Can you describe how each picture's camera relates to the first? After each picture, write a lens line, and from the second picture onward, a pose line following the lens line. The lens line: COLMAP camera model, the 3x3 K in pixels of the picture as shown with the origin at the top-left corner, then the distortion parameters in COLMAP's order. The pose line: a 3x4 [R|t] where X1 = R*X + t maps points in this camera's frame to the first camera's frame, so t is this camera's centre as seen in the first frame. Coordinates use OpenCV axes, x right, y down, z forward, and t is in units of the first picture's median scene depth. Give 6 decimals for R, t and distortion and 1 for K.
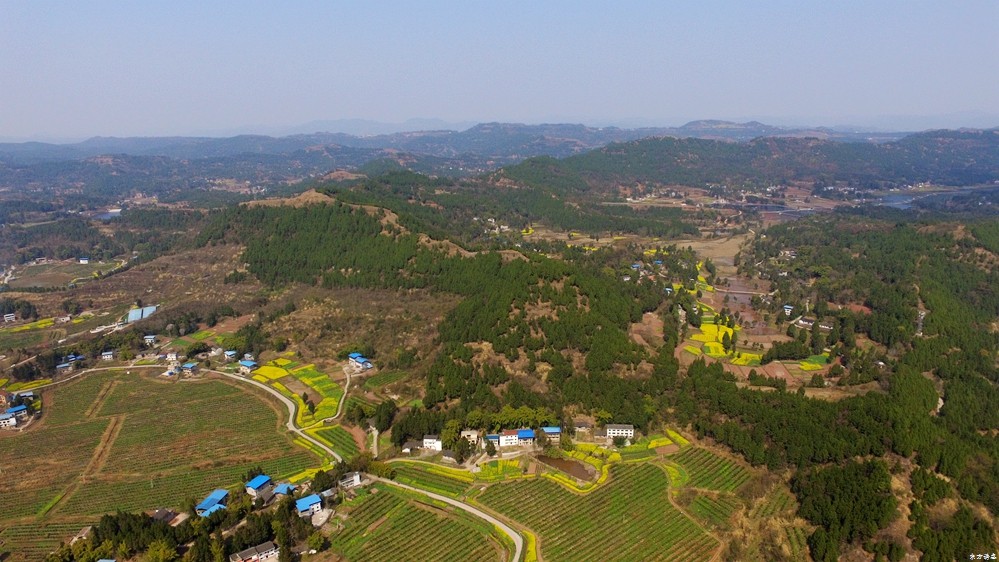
lens RADIAL K [[670.2, 0, 498.5], [0, 670.2, 289.7], [0, 0, 1]] dist [-0.126546, 0.093311]
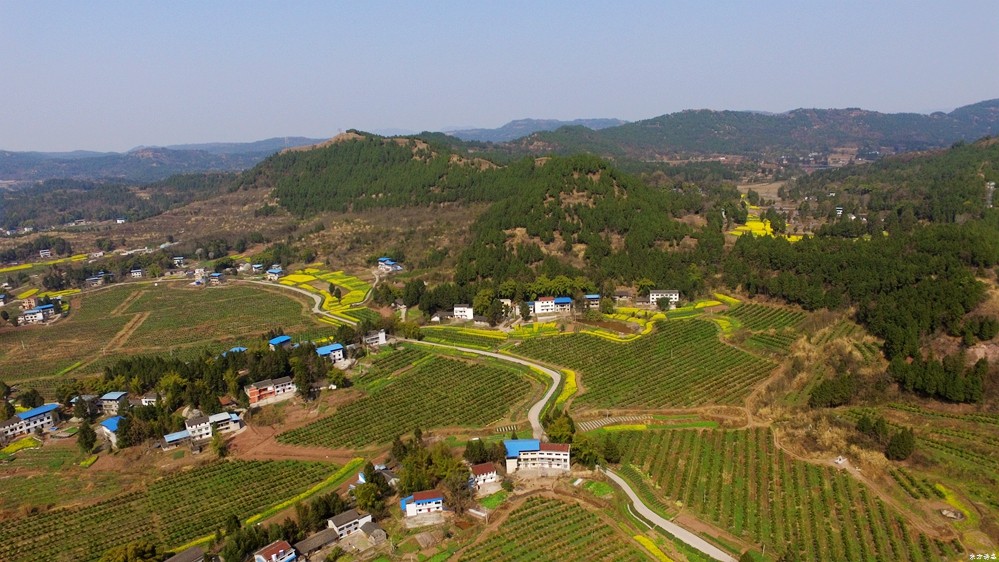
lens RADIAL K [[670.2, 0, 498.5], [0, 670.2, 288.9], [0, 0, 1]] dist [-0.126546, 0.093311]
pose [[0.998363, -0.016684, -0.054704, 0.002231], [0.015649, 0.999691, -0.019298, 0.180751], [0.055009, 0.018411, 0.998316, 0.047105]]
